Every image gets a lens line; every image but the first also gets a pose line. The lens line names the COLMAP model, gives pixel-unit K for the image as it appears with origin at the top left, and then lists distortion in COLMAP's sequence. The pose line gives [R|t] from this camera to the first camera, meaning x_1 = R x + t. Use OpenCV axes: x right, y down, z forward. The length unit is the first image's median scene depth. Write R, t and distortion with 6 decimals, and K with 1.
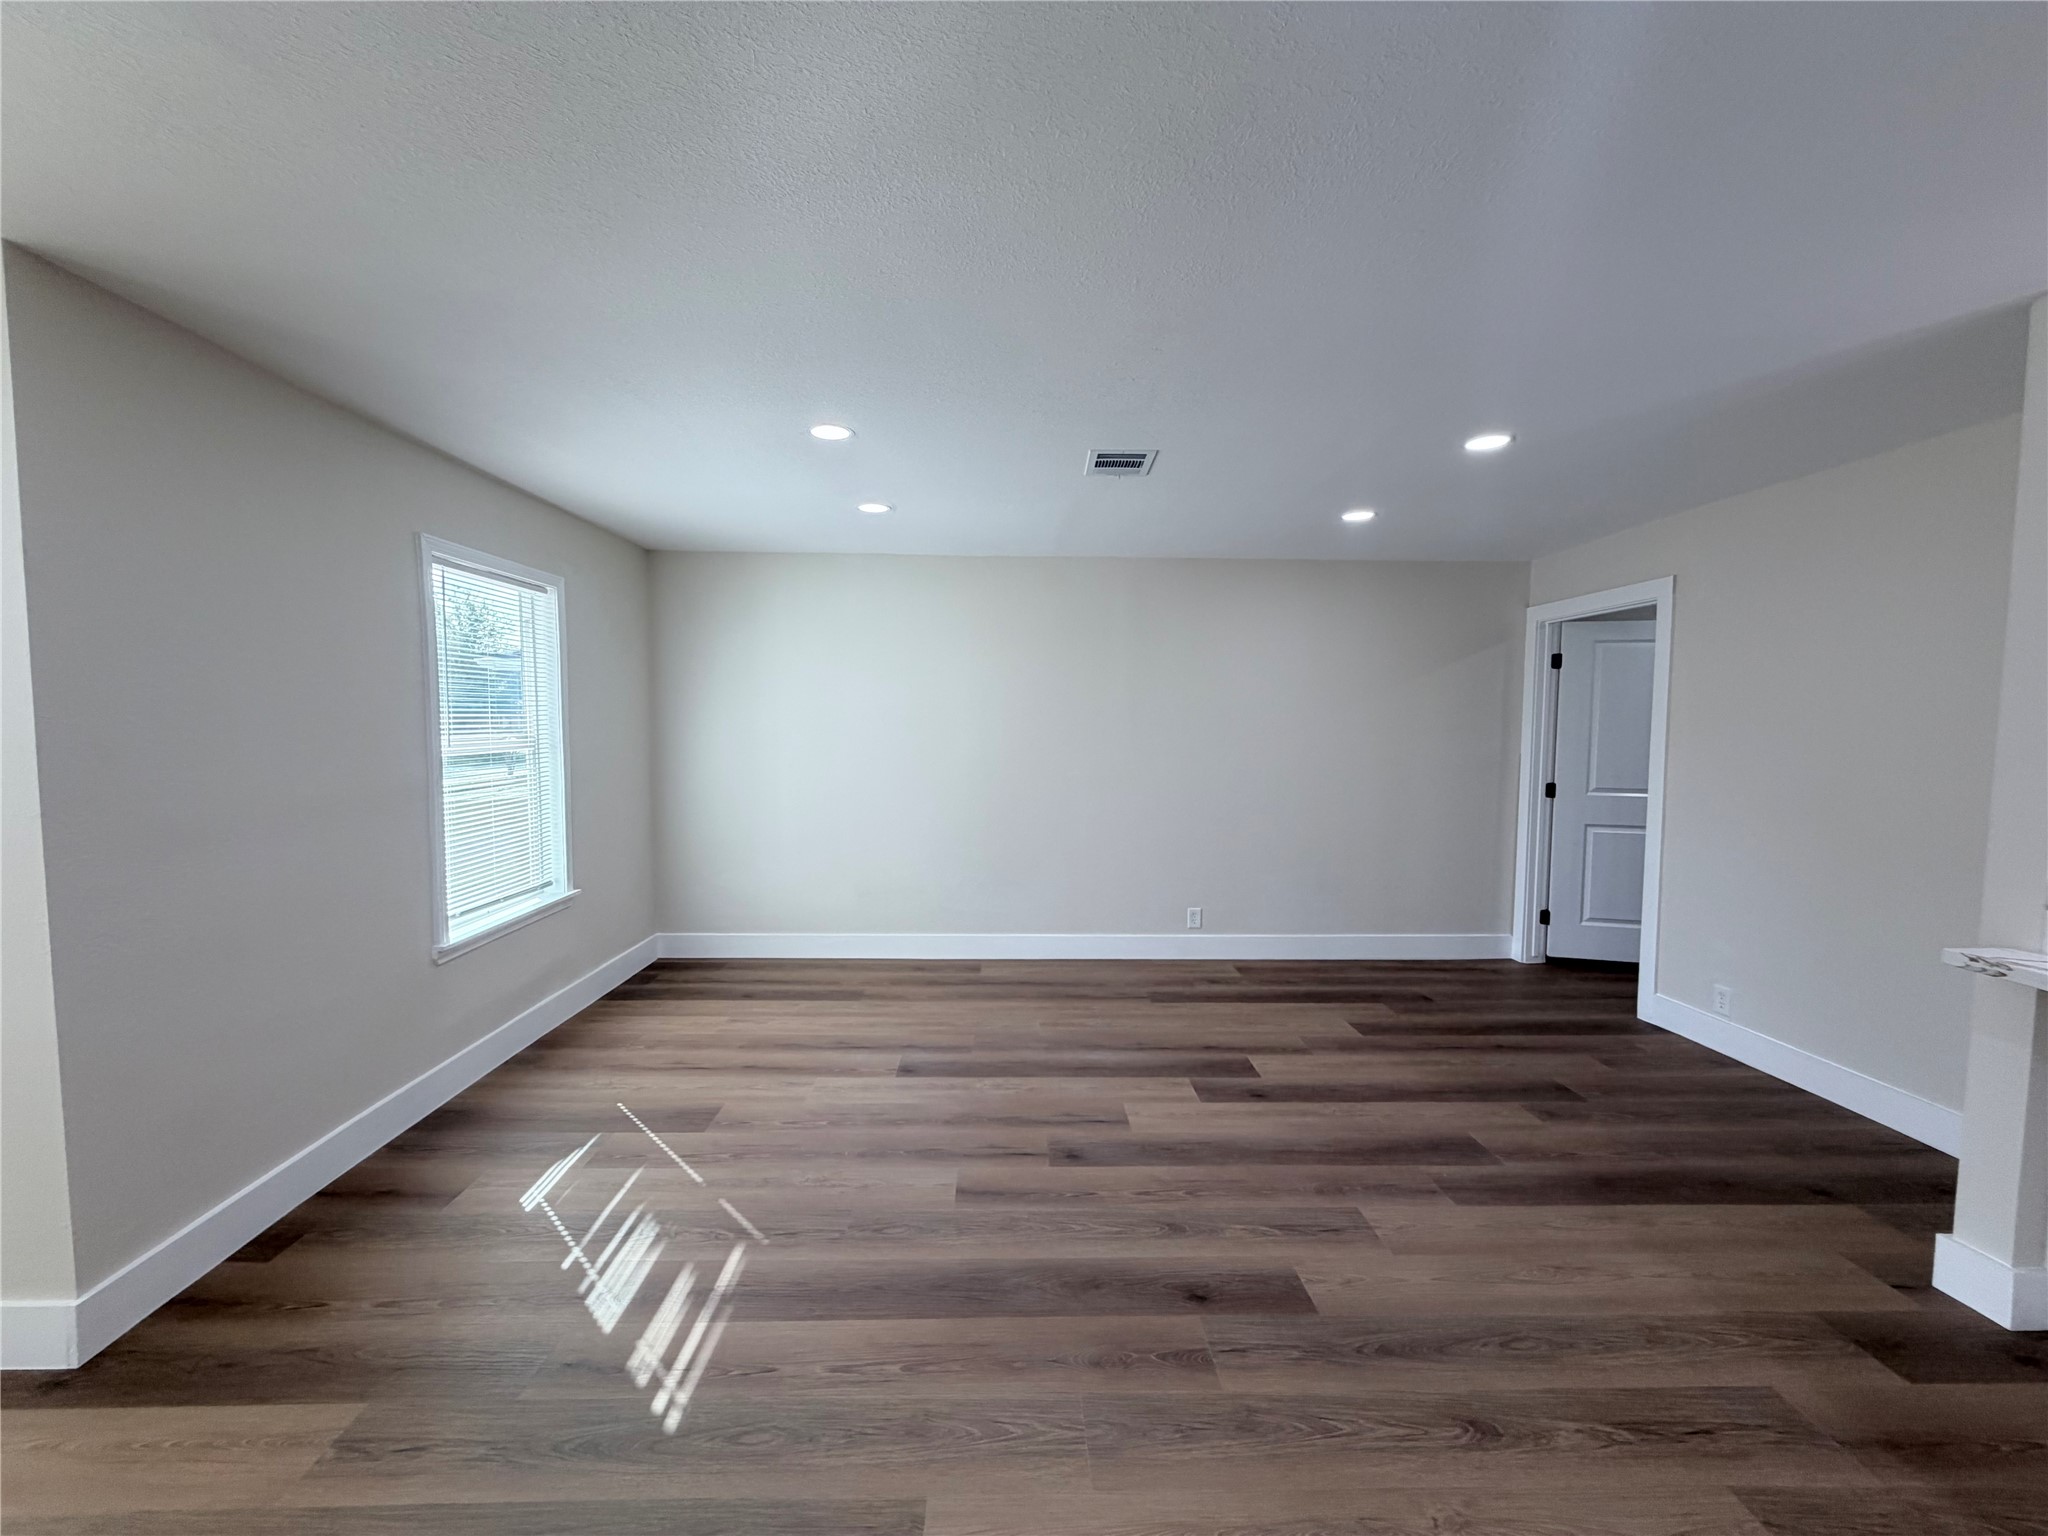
lens RADIAL K [[816.0, 0, 1011.8], [0, 816.0, 763.8], [0, 0, 1]] dist [-0.002652, 0.001024]
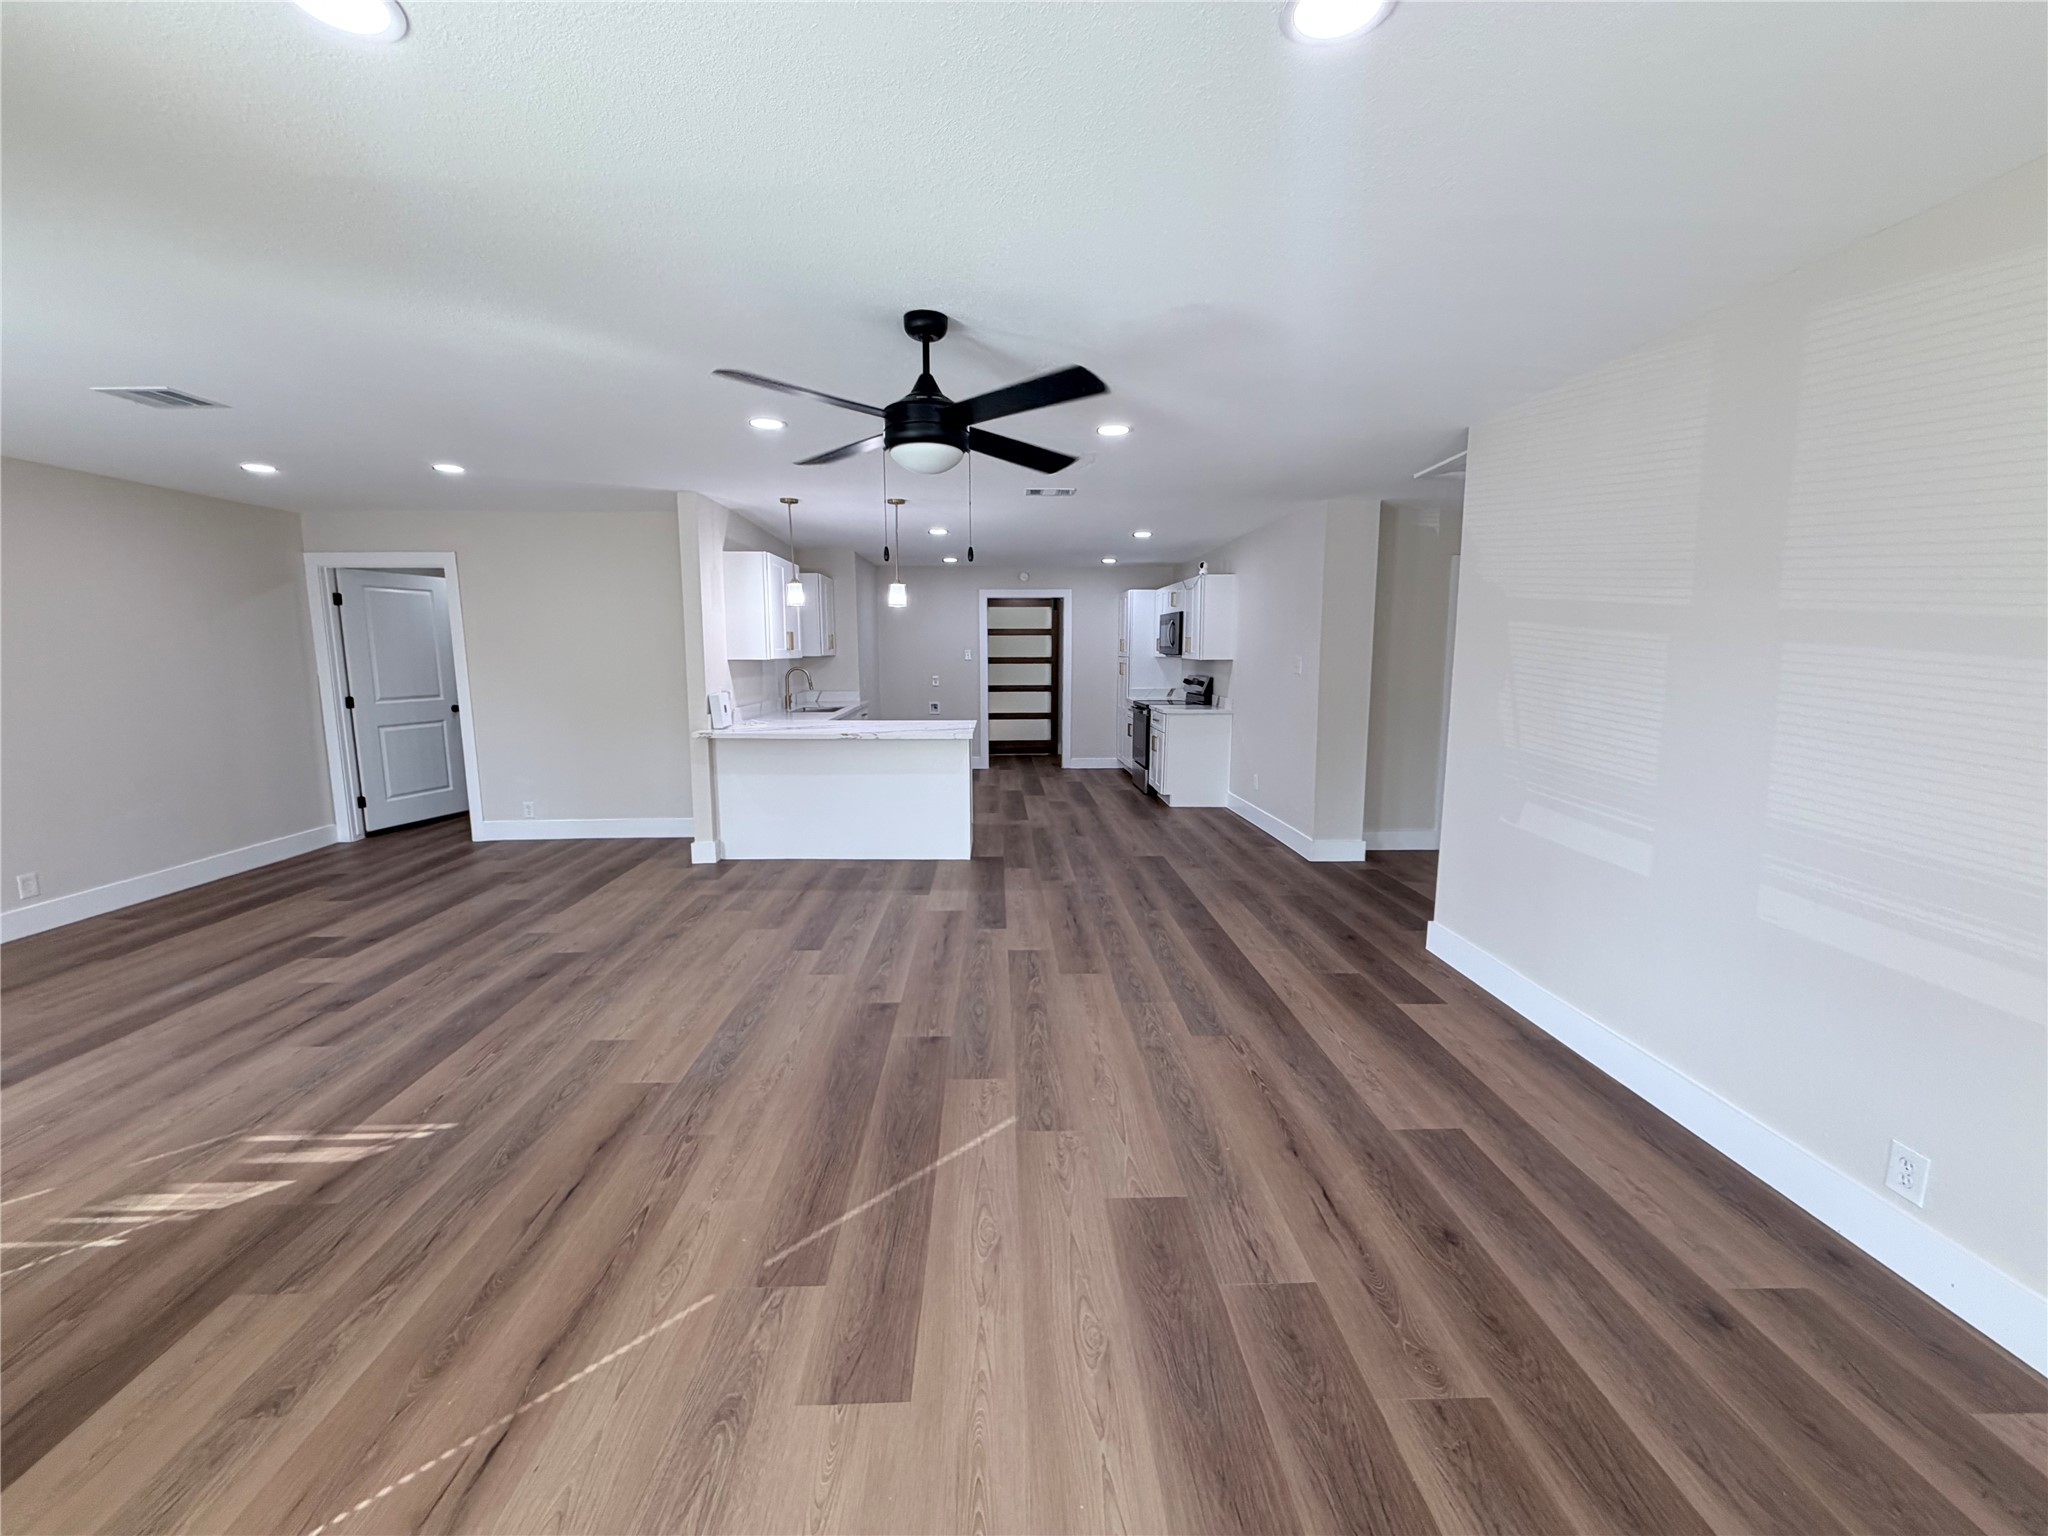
lens RADIAL K [[816.0, 0, 1017.7], [0, 816.0, 768.6], [0, 0, 1]] dist [-0.002652, 0.001024]
pose [[-0.010981, -0.152967, 0.988170, -1.001818], [0.052820, 0.986761, 0.153336, -0.009353], [-0.998544, 0.053879, -0.002756, -0.044352]]
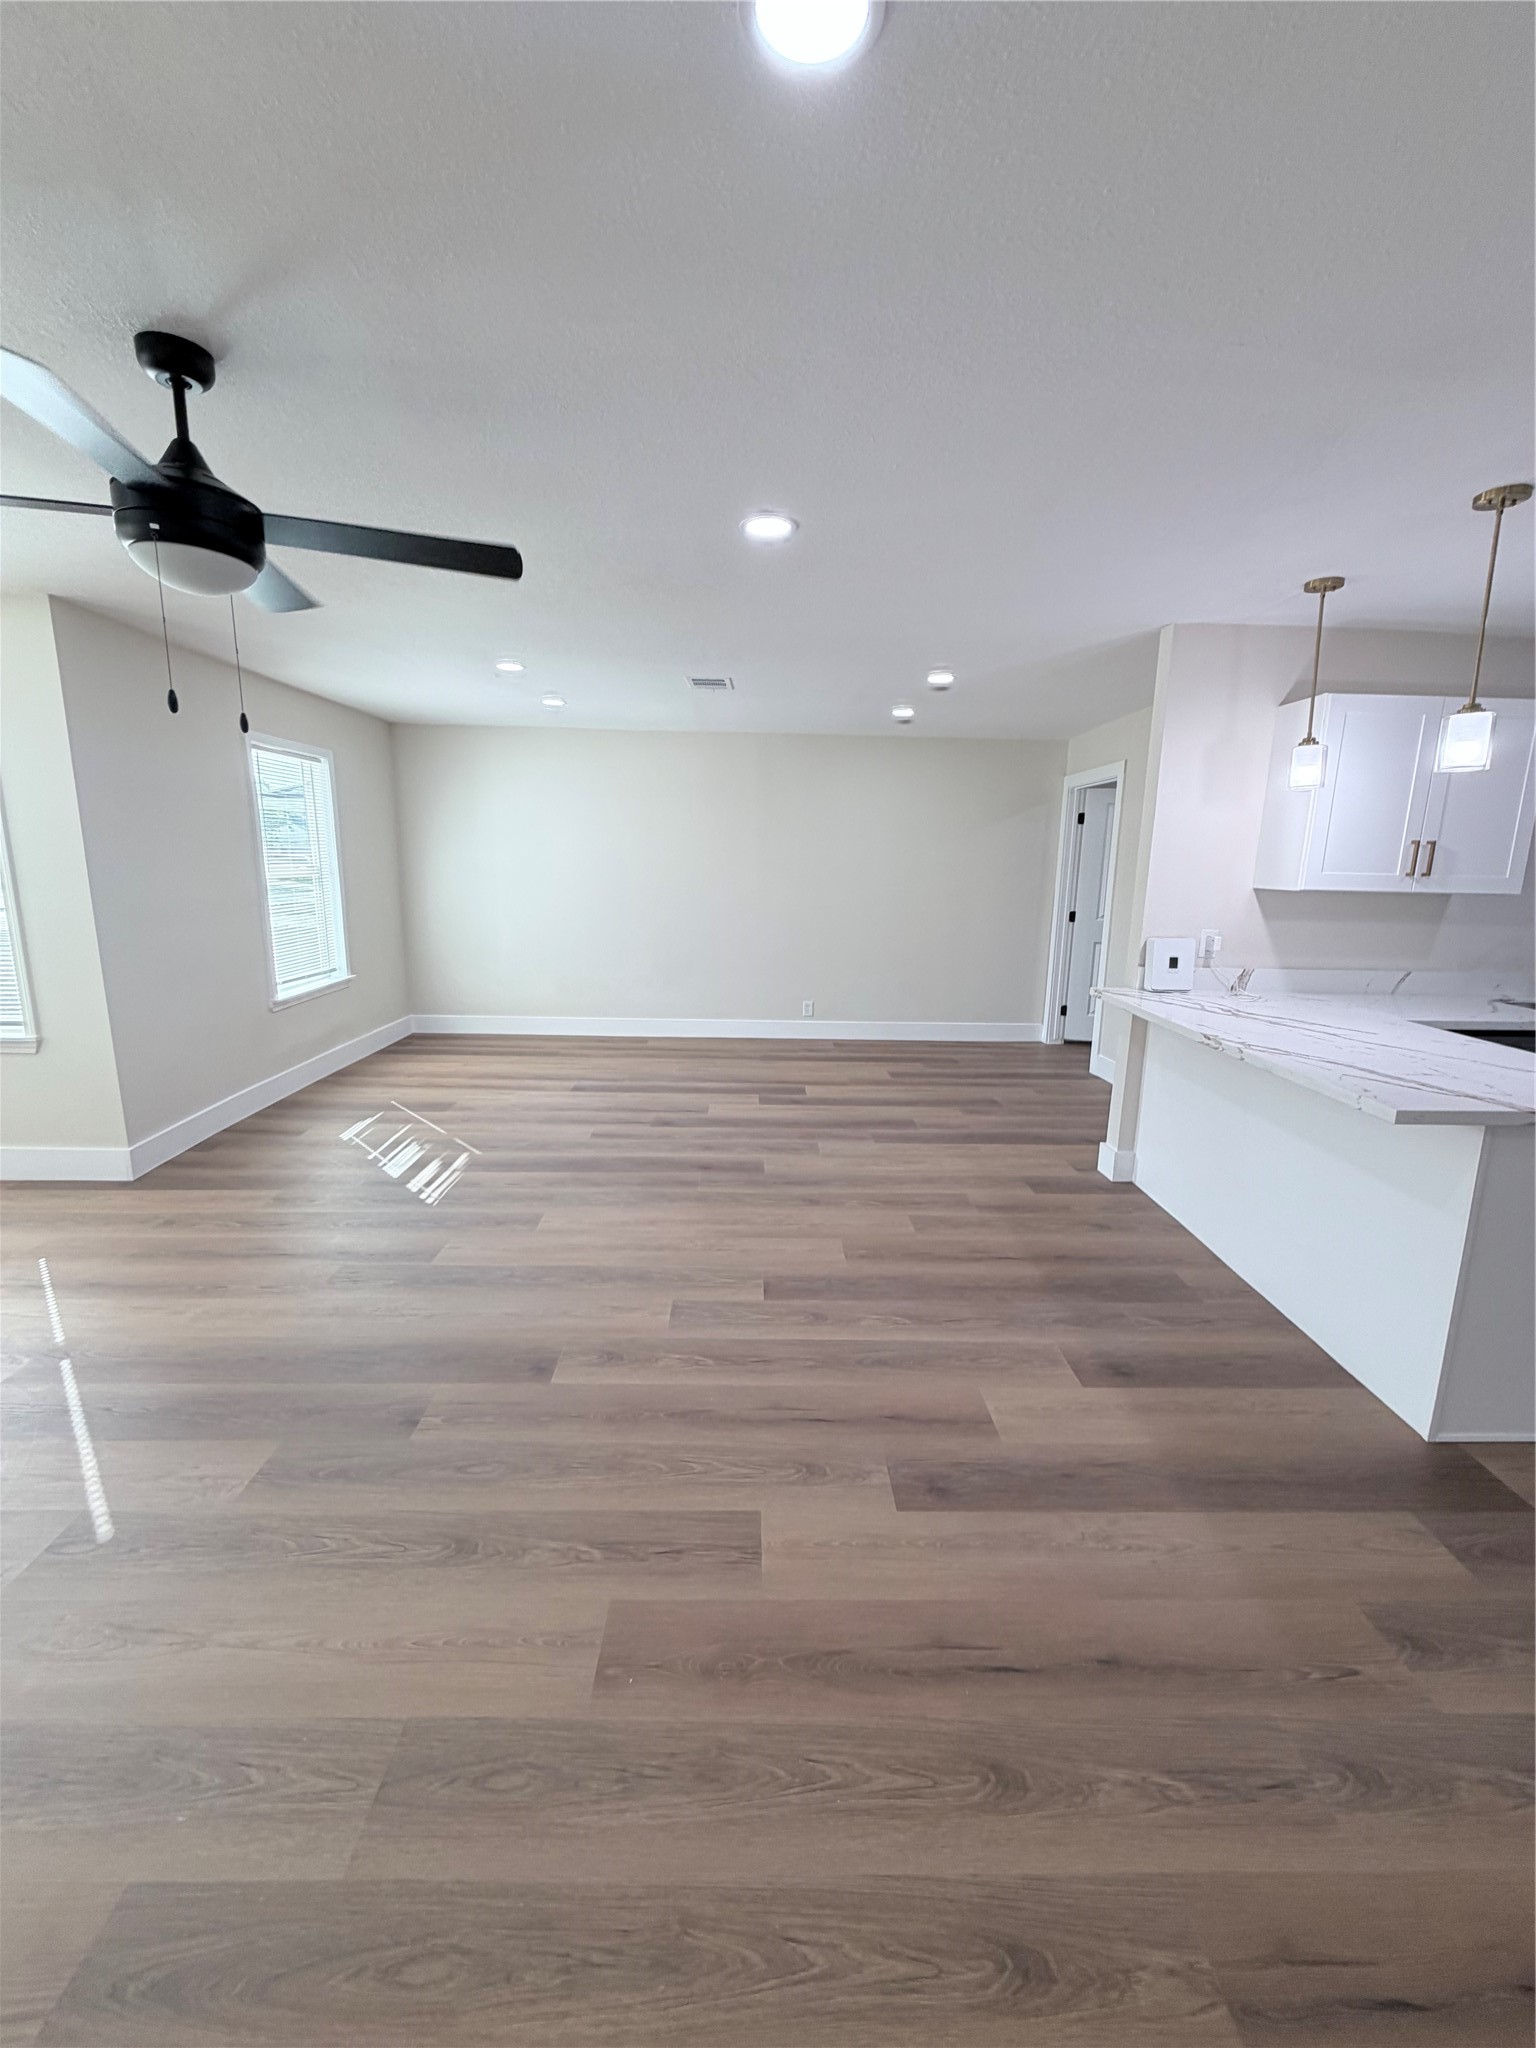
lens RADIAL K [[816.0, 0, 762.3], [0, 816.0, 1012.3], [0, 0, 1]] dist [-0.002652, 0.001024]
pose [[0.999923, 0.011123, 0.005566, 0.235216], [-0.011765, 0.991044, 0.133016, 0.025957], [-0.004036, -0.133071, 0.991098, -0.570112]]
